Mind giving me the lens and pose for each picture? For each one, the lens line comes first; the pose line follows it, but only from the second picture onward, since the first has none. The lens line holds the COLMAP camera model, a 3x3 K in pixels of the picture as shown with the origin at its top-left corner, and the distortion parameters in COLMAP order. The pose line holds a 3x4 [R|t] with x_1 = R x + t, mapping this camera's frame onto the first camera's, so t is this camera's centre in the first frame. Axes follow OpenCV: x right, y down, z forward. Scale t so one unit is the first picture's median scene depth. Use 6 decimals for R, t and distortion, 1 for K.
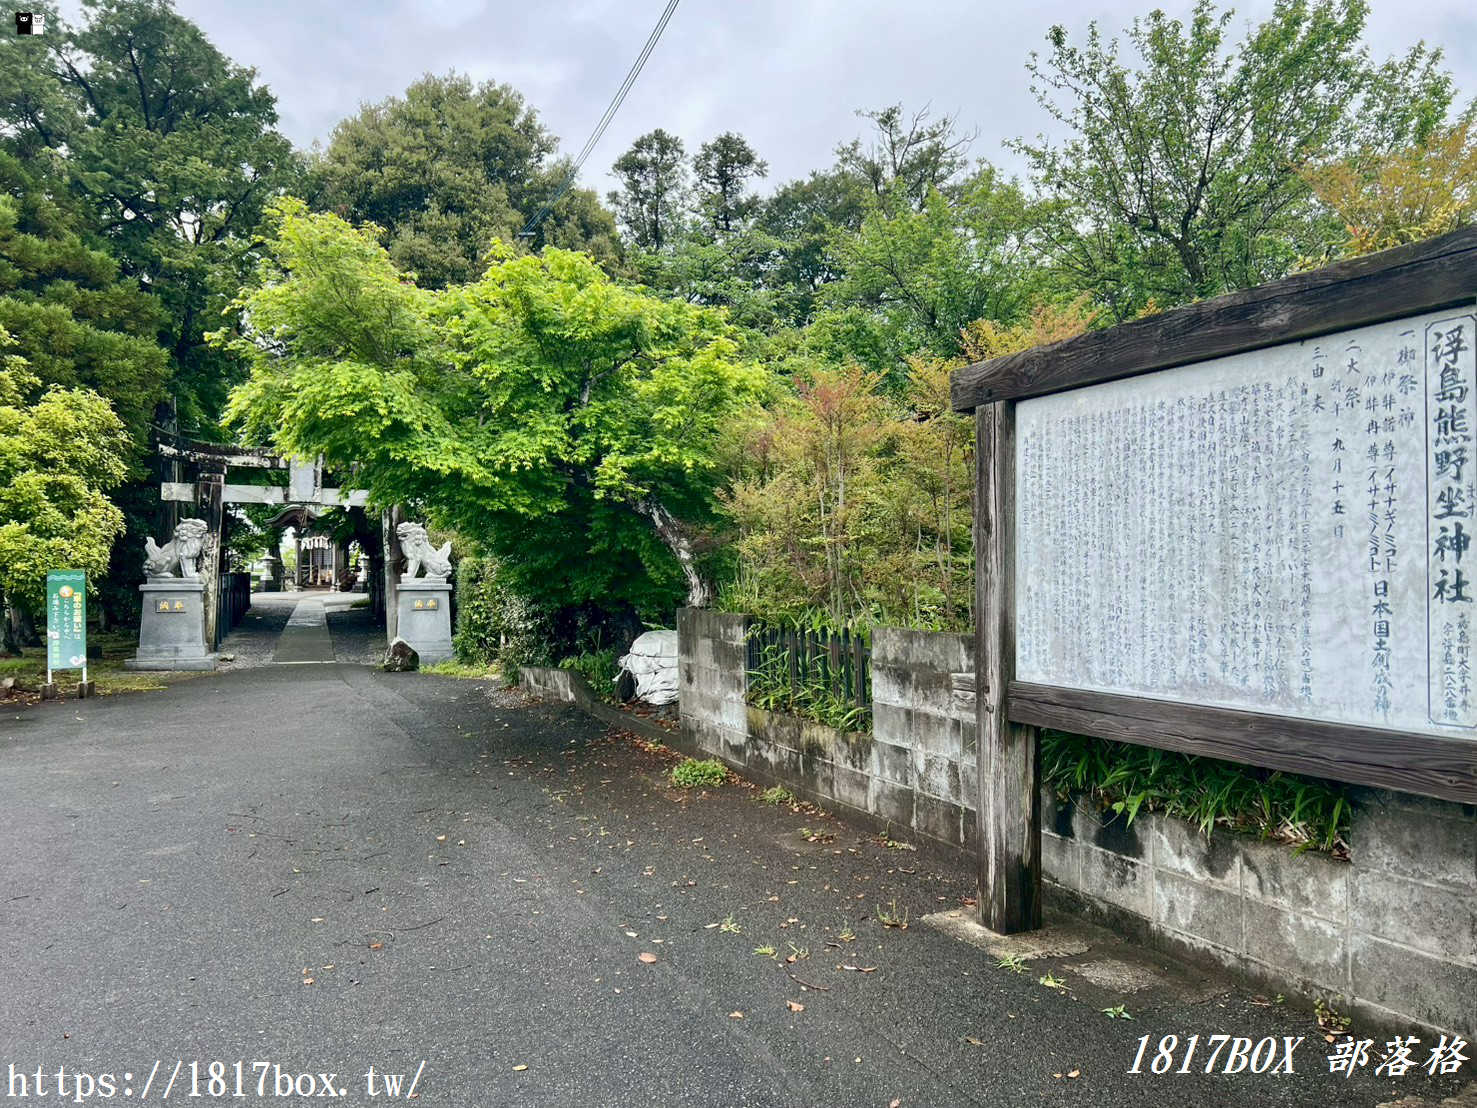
lens RADIAL K [[1136.7, 0, 738.5], [0, 1136.7, 554.0], [0, 0, 1]] dist [0.006918, 0.001791]
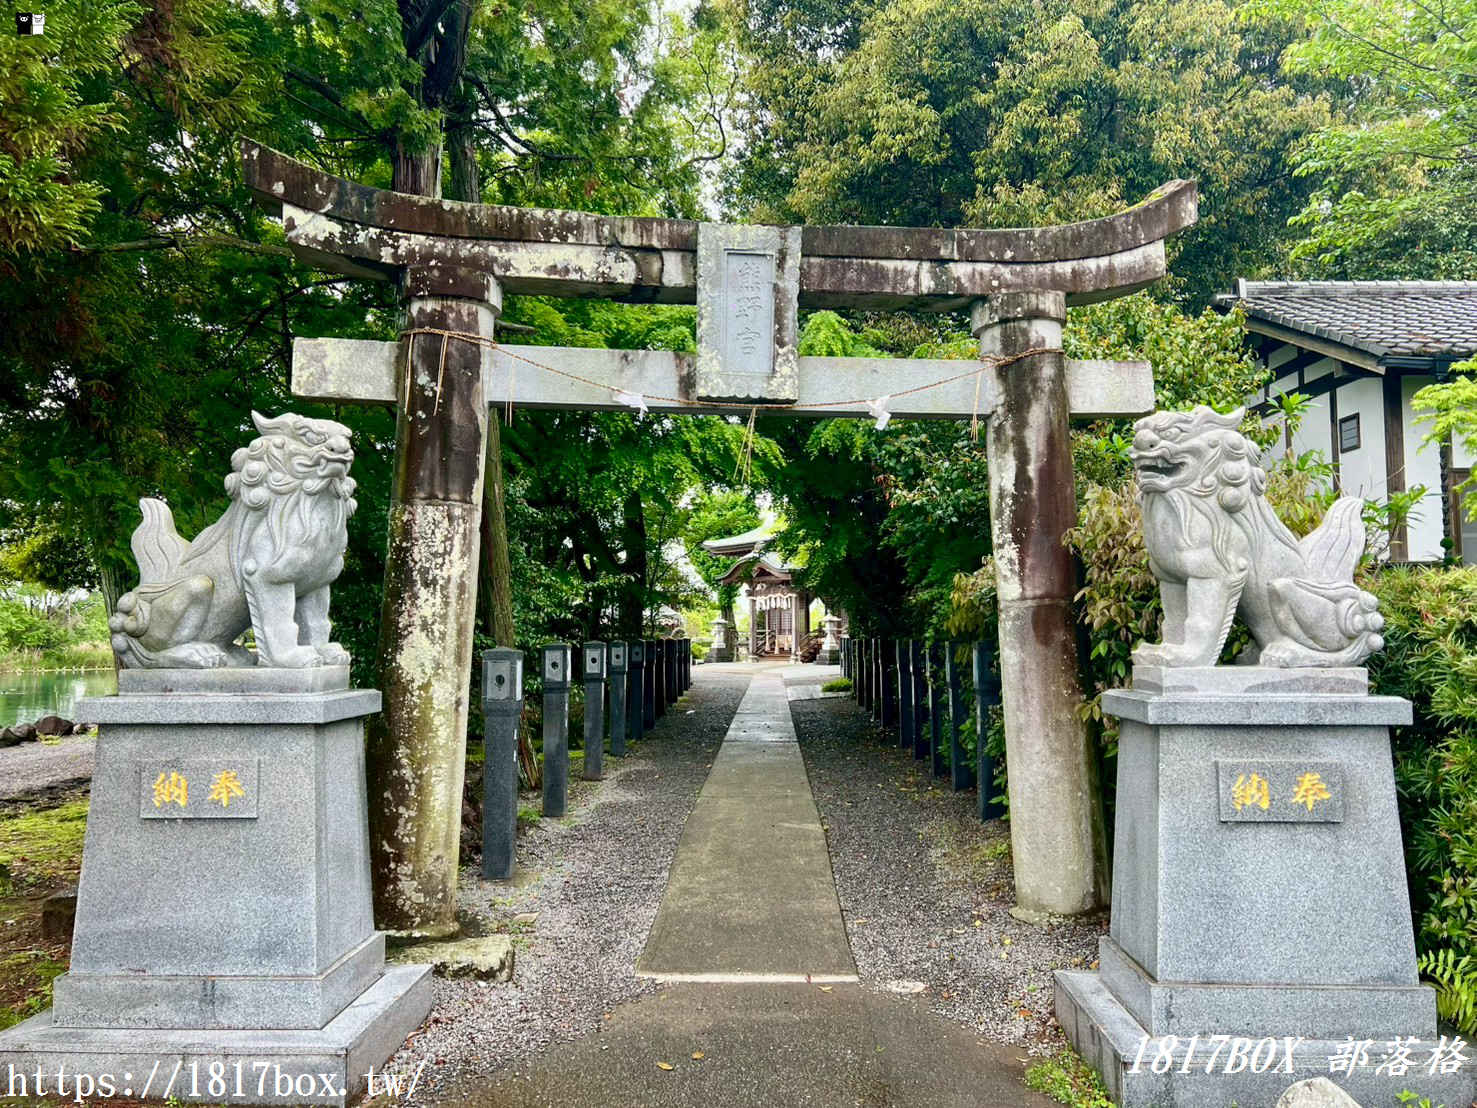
lens RADIAL K [[852.6, 0, 738.5], [0, 852.6, 554.0], [0, 0, 1]] dist [0.003796, 0.002854]
pose [[0.923852, -0.039971, -0.380657, -0.304009], [0.008881, 0.996503, -0.083086, 0.012349], [0.382647, 0.073378, 0.920976, 0.808302]]
